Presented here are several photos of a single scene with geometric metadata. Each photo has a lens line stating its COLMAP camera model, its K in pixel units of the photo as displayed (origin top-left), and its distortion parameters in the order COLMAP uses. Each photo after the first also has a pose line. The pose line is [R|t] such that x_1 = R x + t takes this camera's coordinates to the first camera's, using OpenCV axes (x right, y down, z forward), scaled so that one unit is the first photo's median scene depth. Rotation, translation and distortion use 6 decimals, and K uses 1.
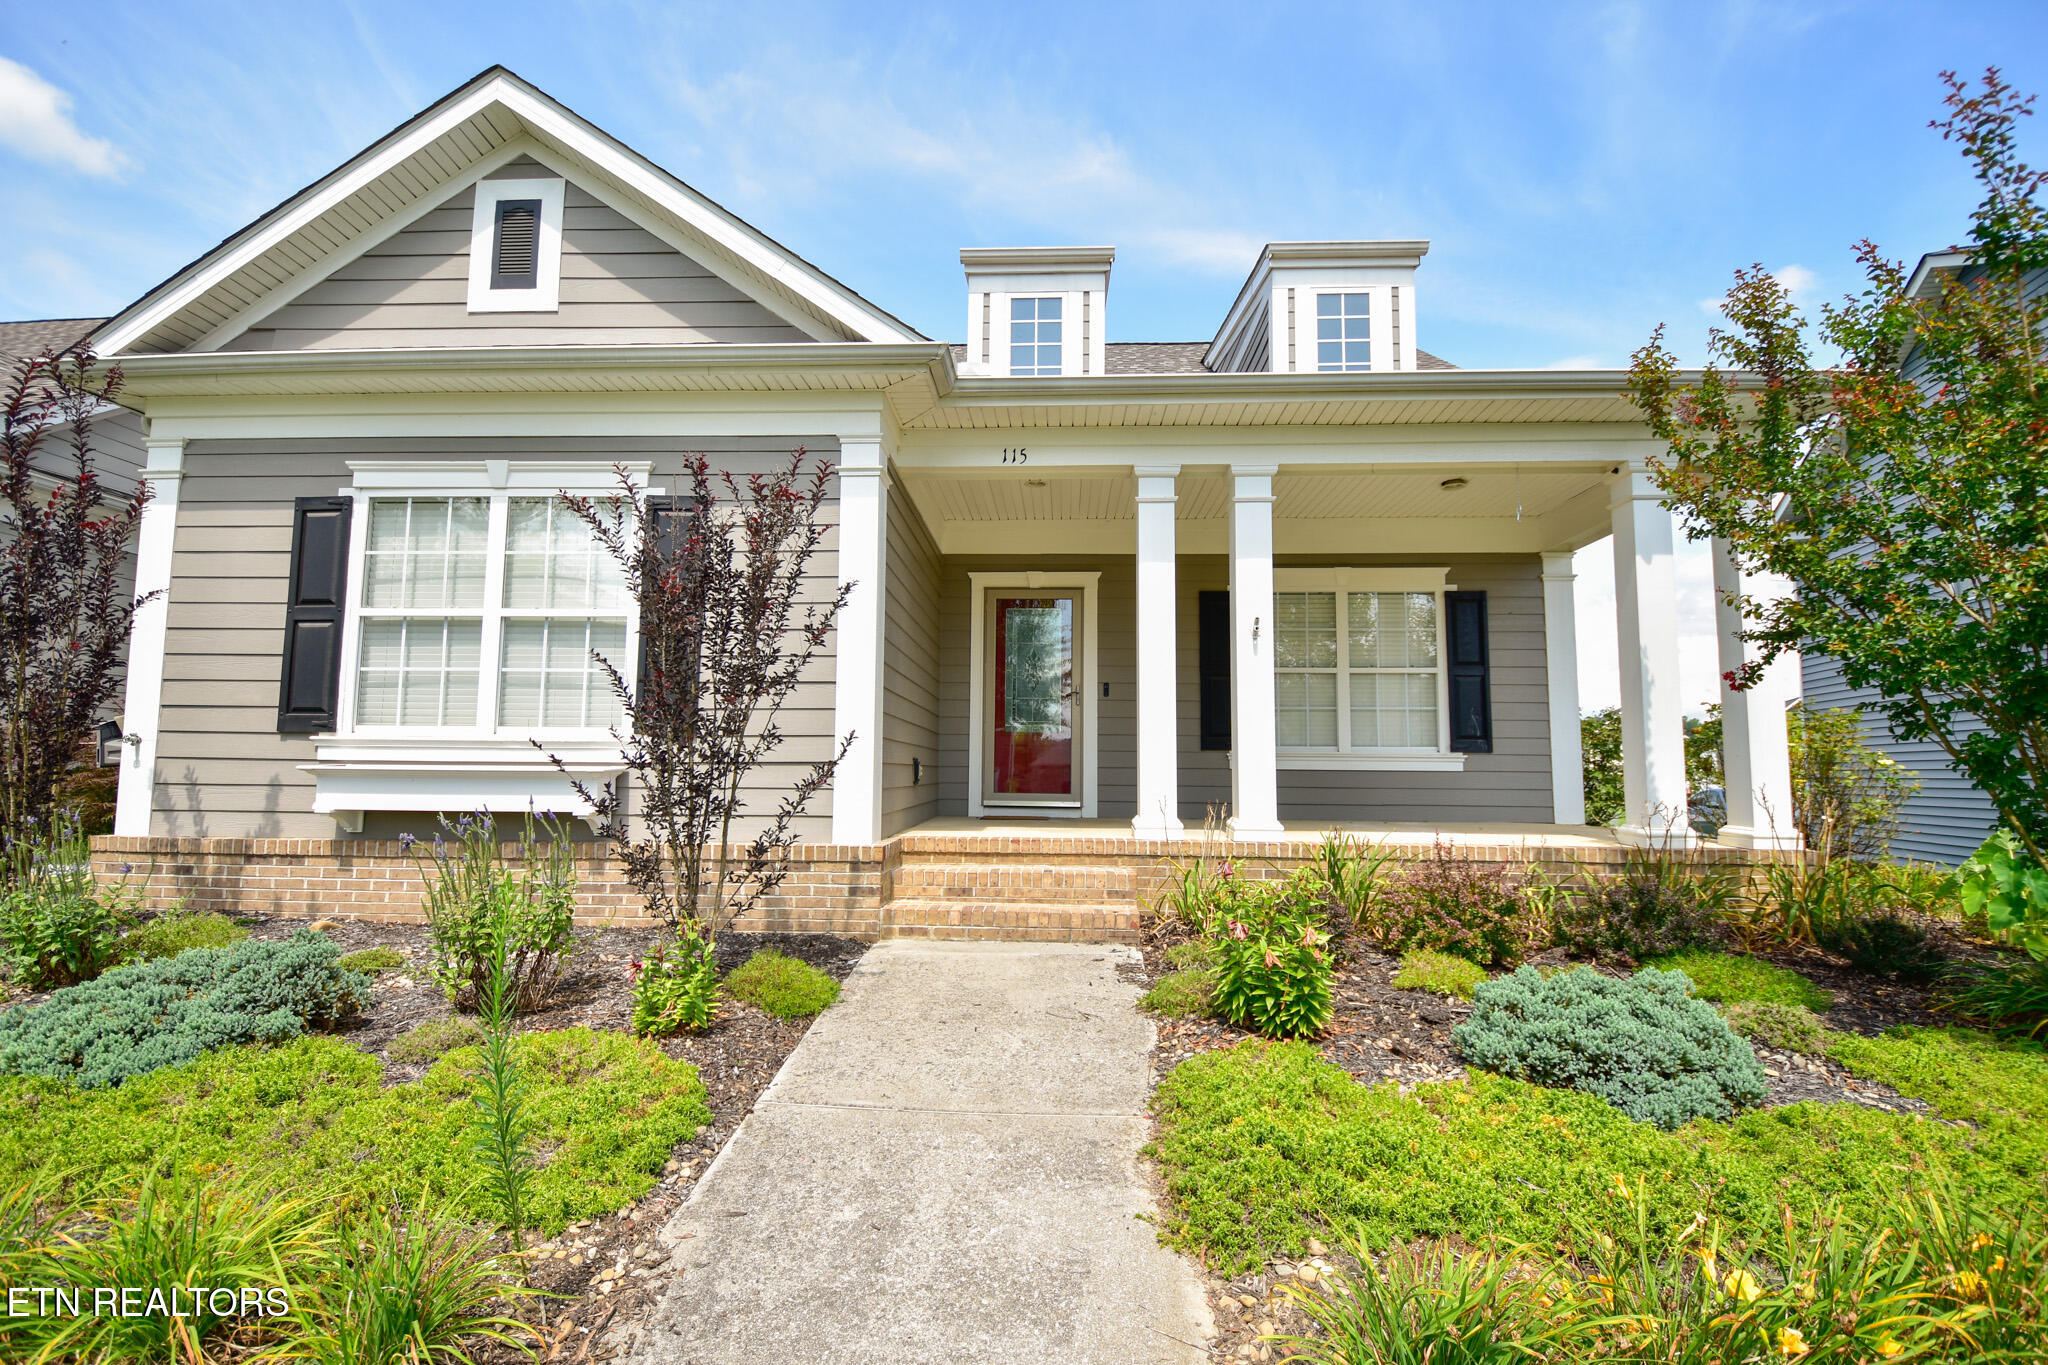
lens RADIAL K [[909.6, 0, 1019.9], [0, 909.6, 689.3], [0, 0, 1]] dist [-0.001300, -0.016567]
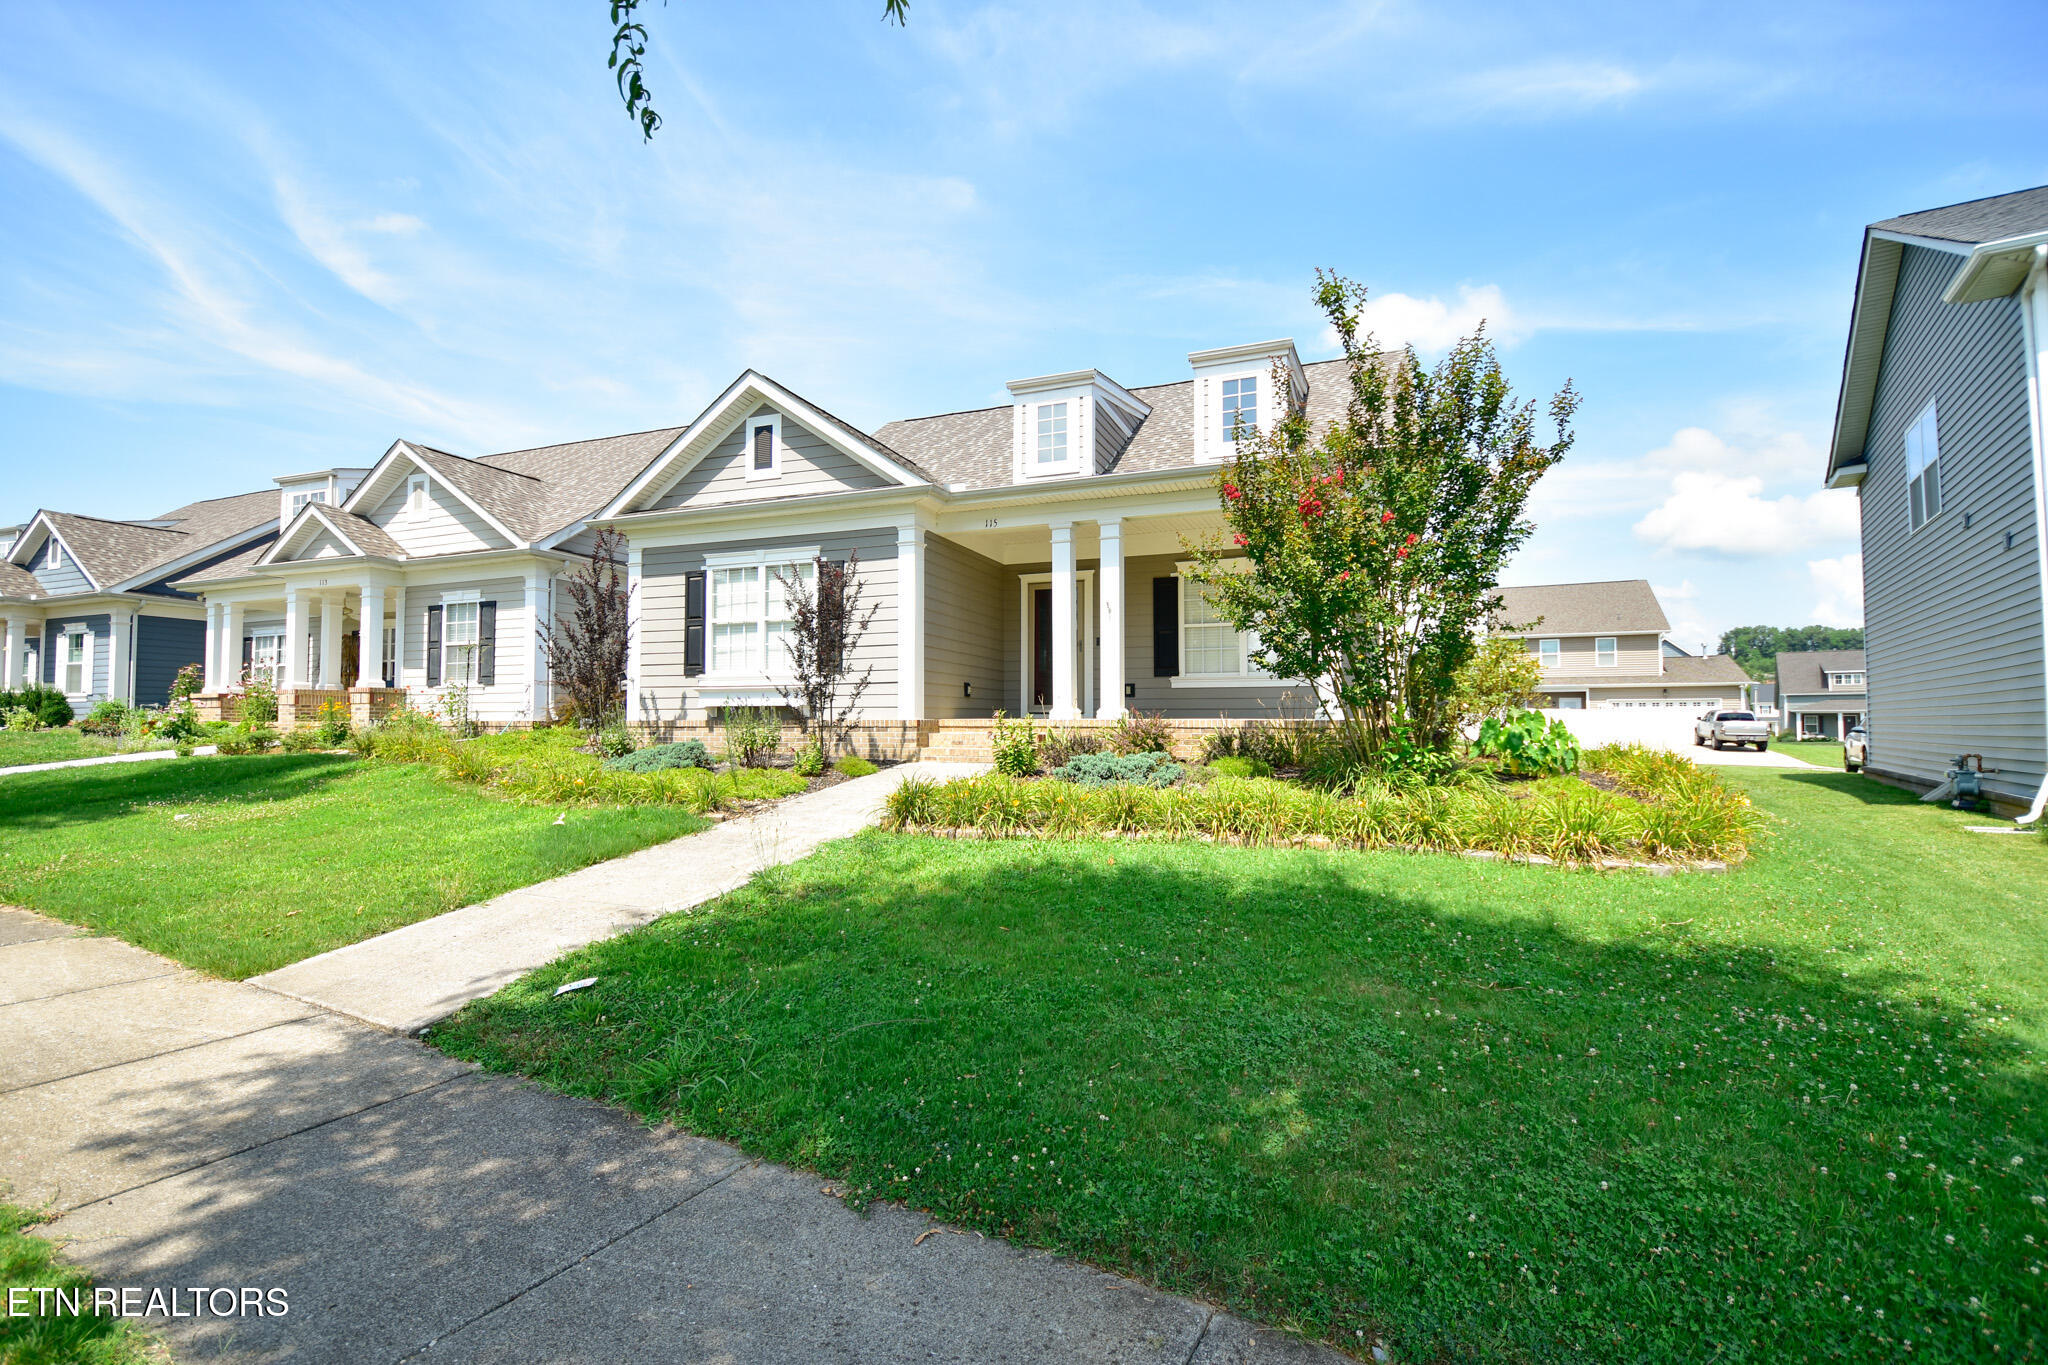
lens RADIAL K [[896.7, 0, 1024.8], [0, 896.7, 688.4], [0, 0, 1]] dist [-0.001783, -0.000255]
pose [[0.942548, -0.019824, -0.333481, 0.760129], [0.035438, 0.998539, 0.040804, 0.019788], [0.332184, -0.050278, 0.941873, -0.868921]]
